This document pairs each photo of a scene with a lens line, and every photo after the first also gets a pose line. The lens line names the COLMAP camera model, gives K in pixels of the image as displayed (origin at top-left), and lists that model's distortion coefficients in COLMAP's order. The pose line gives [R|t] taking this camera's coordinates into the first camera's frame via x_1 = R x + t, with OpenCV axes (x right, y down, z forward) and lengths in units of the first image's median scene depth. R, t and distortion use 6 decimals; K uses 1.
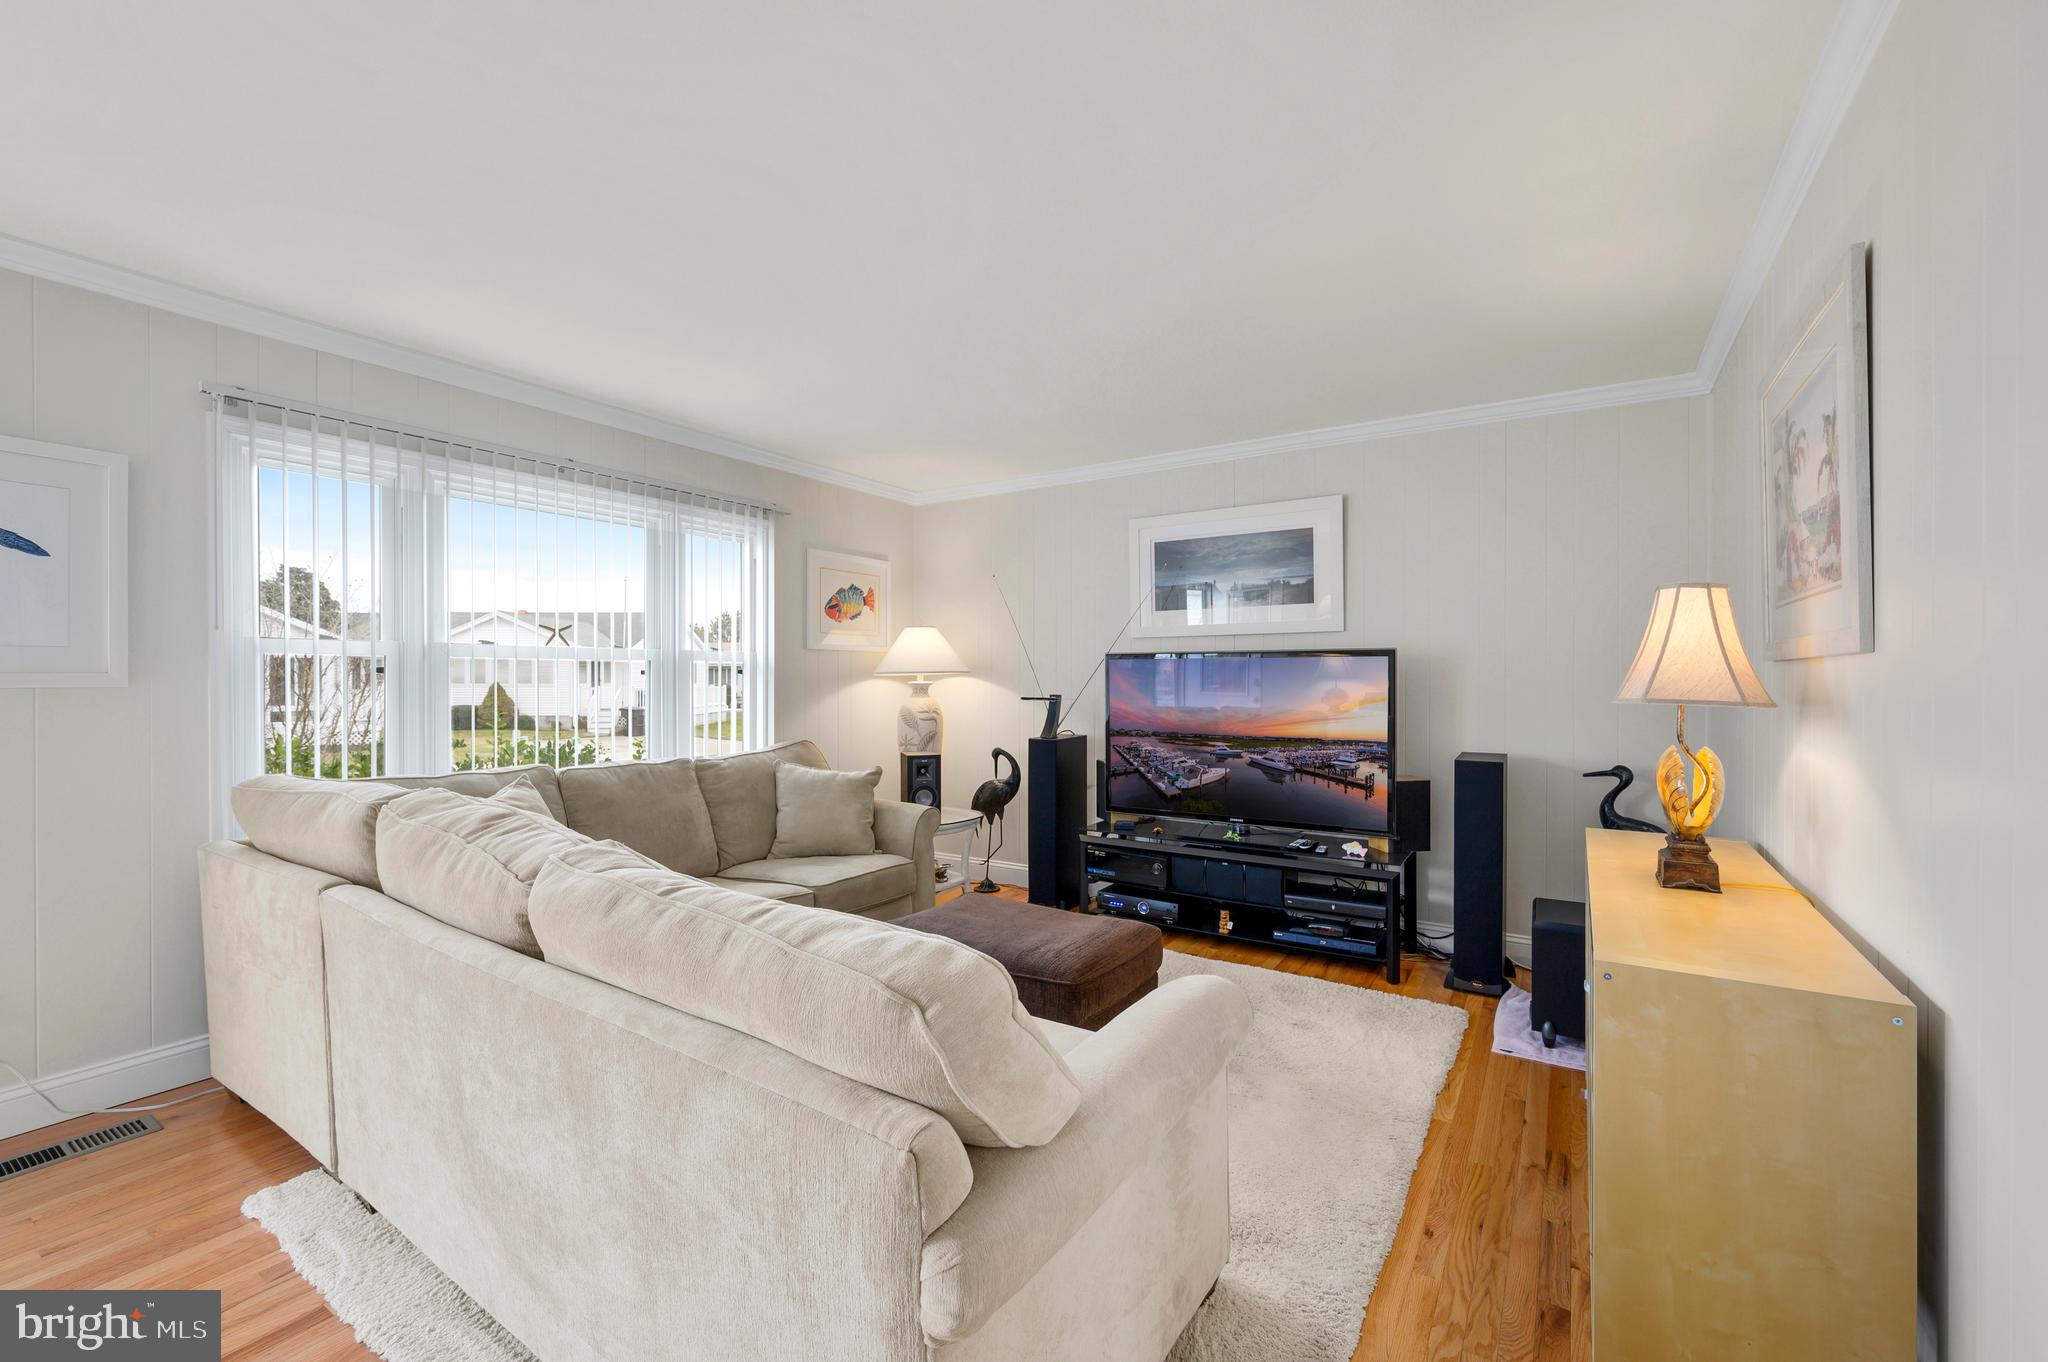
lens RADIAL K [[848.8, 0, 1030.7], [0, 848.8, 684.3], [0, 0, 1]] dist [-0.002211, 0.000657]
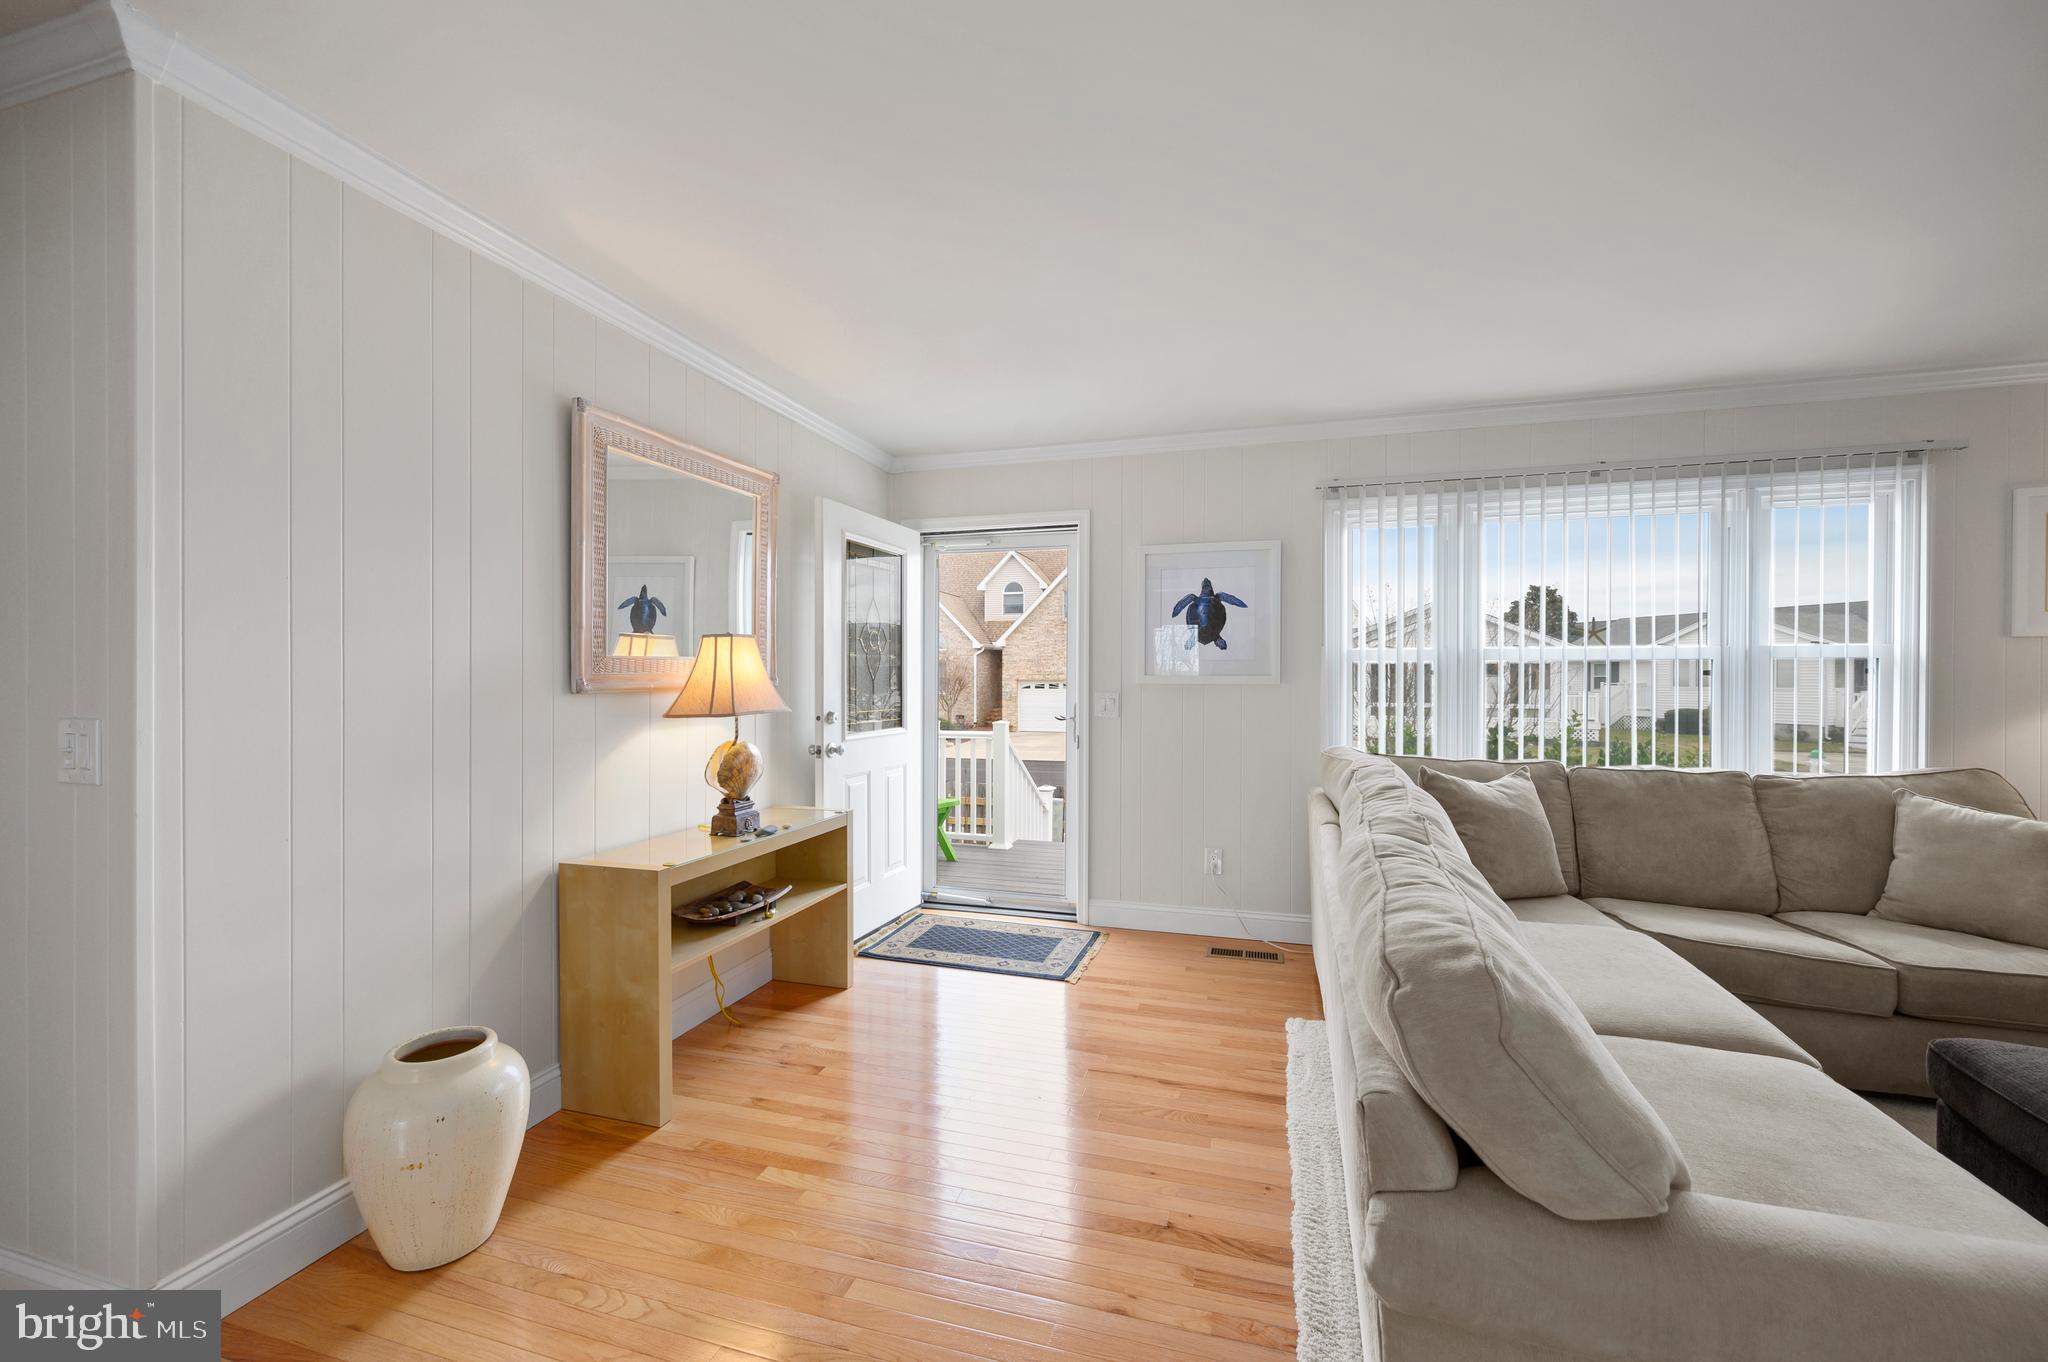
lens RADIAL K [[818.9, 0, 1023.3], [0, 818.9, 683.8], [0, 0, 1]] dist [0.000349, 0.000874]
pose [[0.271713, 0.005000, -0.962365, 0.200133], [-0.007862, 0.999965, 0.002975, 0.001214], [0.962346, 0.006758, 0.271743, 0.072712]]
